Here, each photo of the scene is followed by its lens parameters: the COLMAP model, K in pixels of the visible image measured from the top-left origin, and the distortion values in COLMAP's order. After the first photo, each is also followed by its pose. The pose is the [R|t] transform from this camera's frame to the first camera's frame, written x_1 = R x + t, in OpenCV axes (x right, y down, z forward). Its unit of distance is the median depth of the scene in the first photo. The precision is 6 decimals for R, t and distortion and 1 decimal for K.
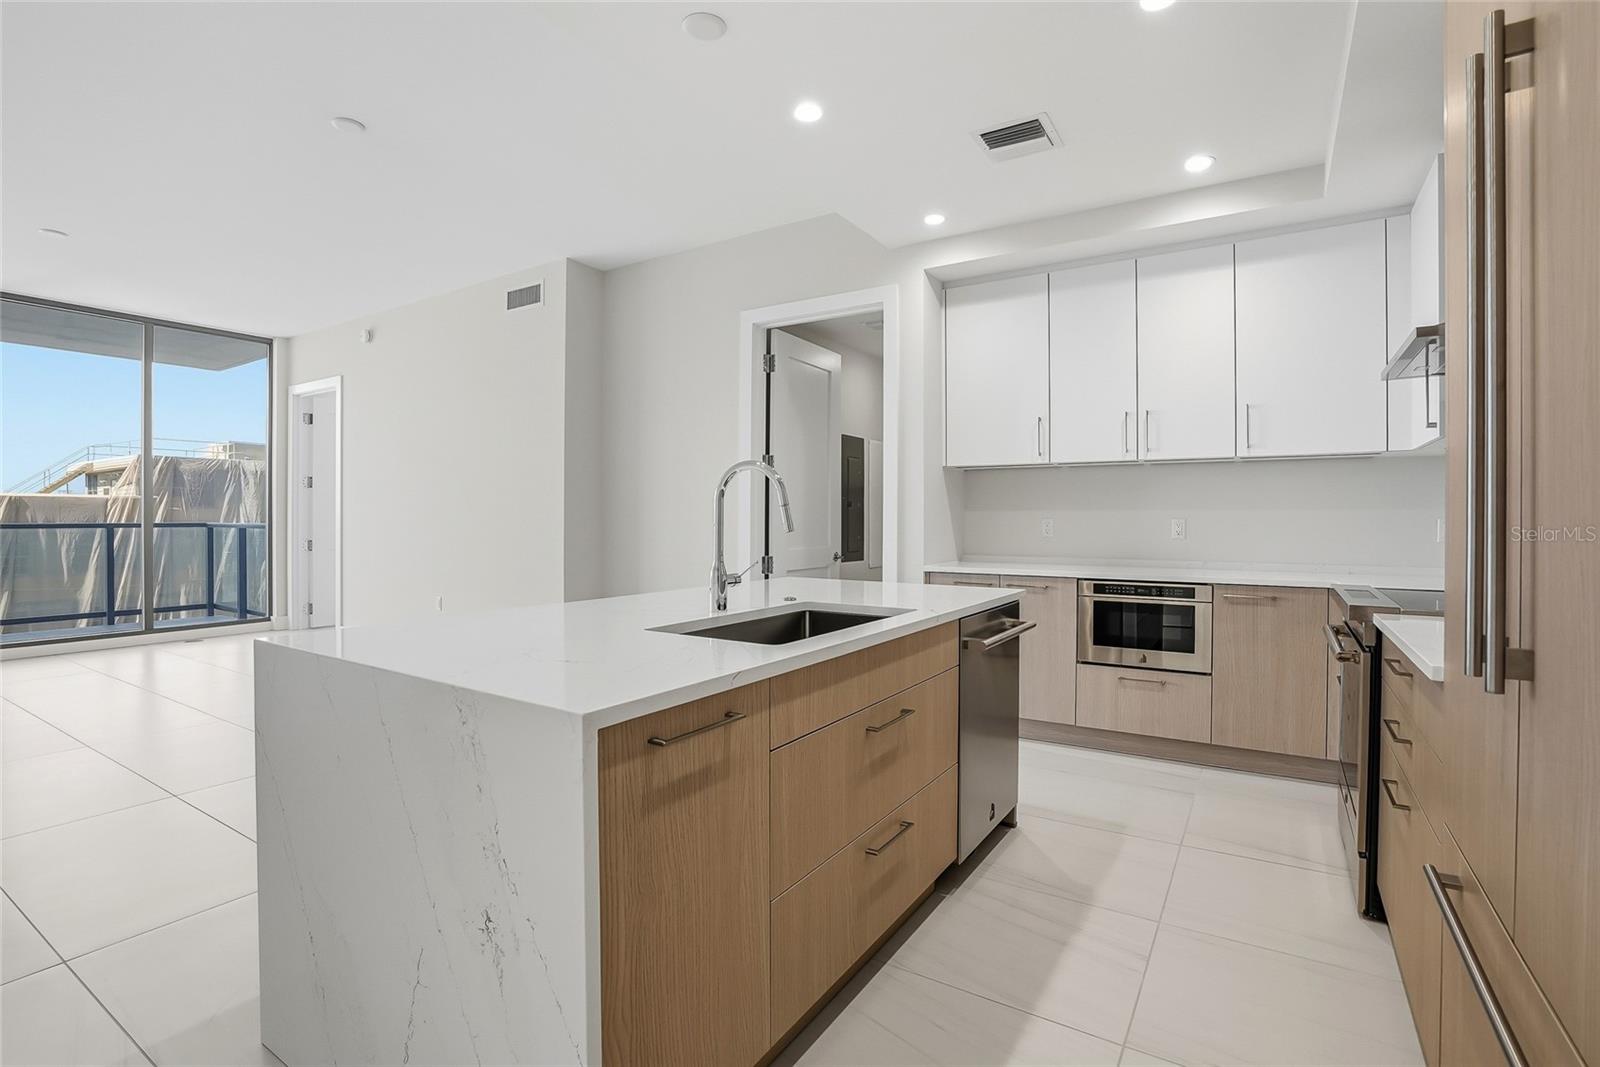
lens RADIAL K [[762.0, 0, 791.2], [0, 762.0, 521.5], [0, 0, 1]] dist [-0.056375, 0.023178]
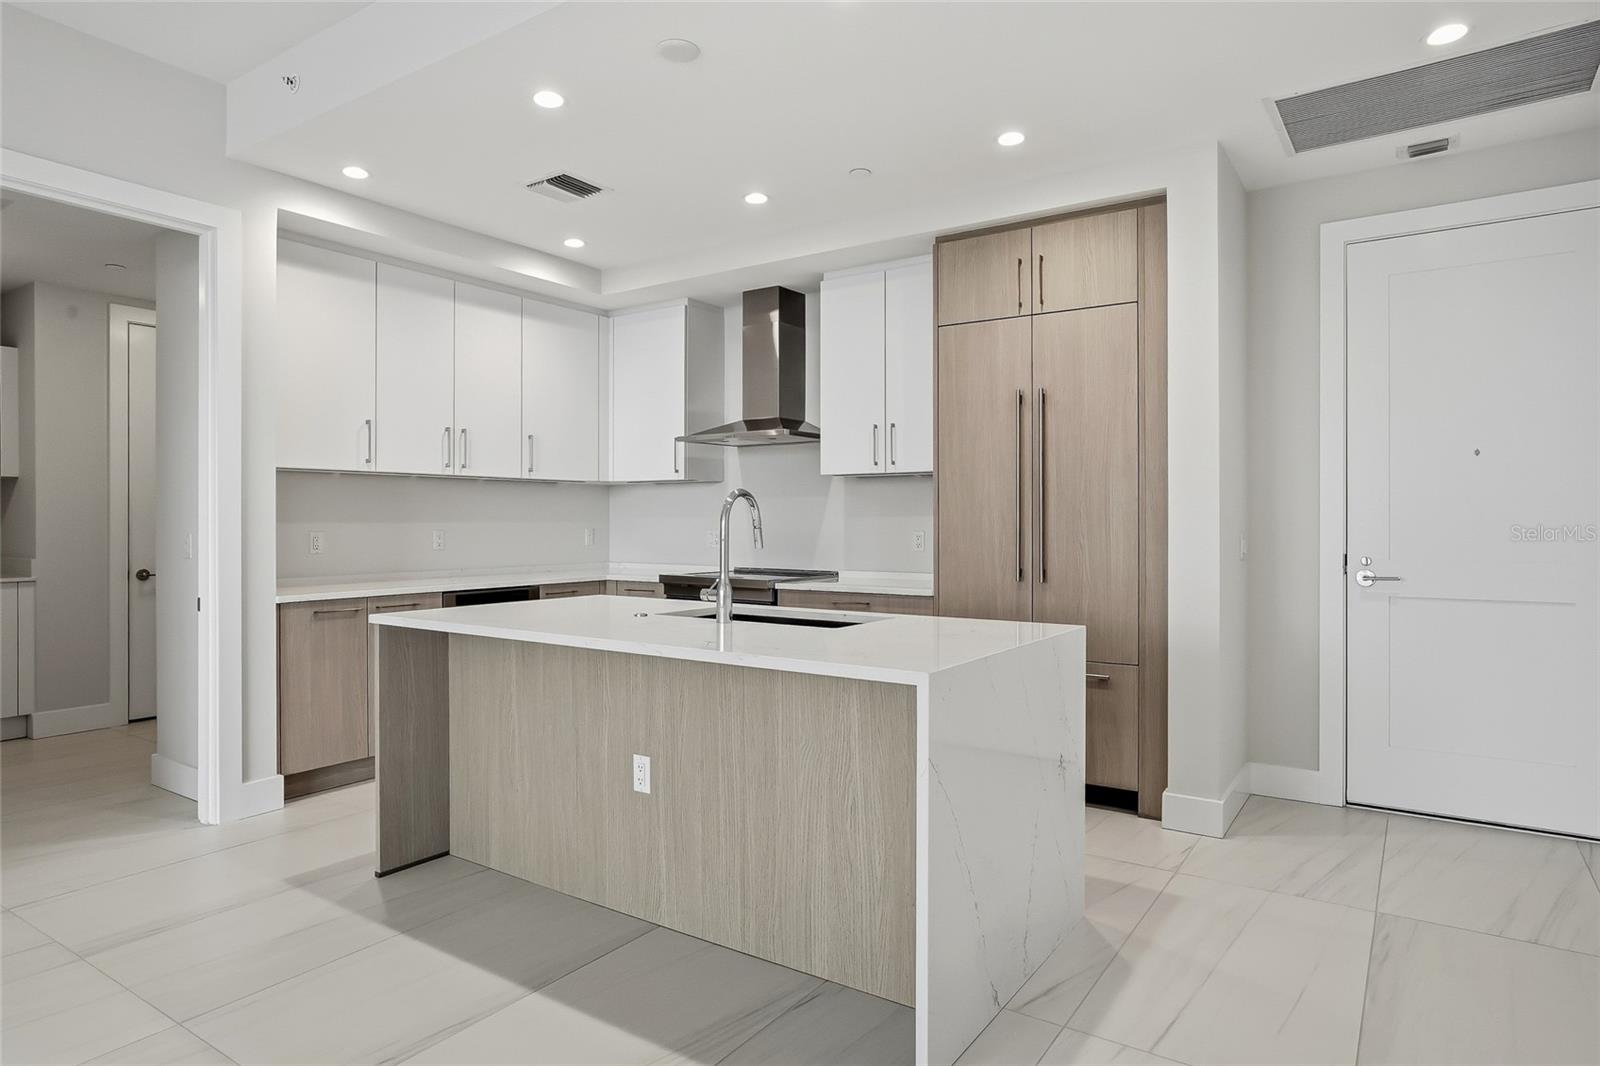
lens RADIAL K [[926.5, 0, 807.9], [0, 926.5, 522.6], [0, 0, 1]] dist [-0.011225, 0.001253]
pose [[0.017316, -0.004587, 0.999840, -0.889595], [0.004117, 0.999981, 0.004517, -0.021217], [-0.999842, 0.004038, 0.017335, 0.533664]]
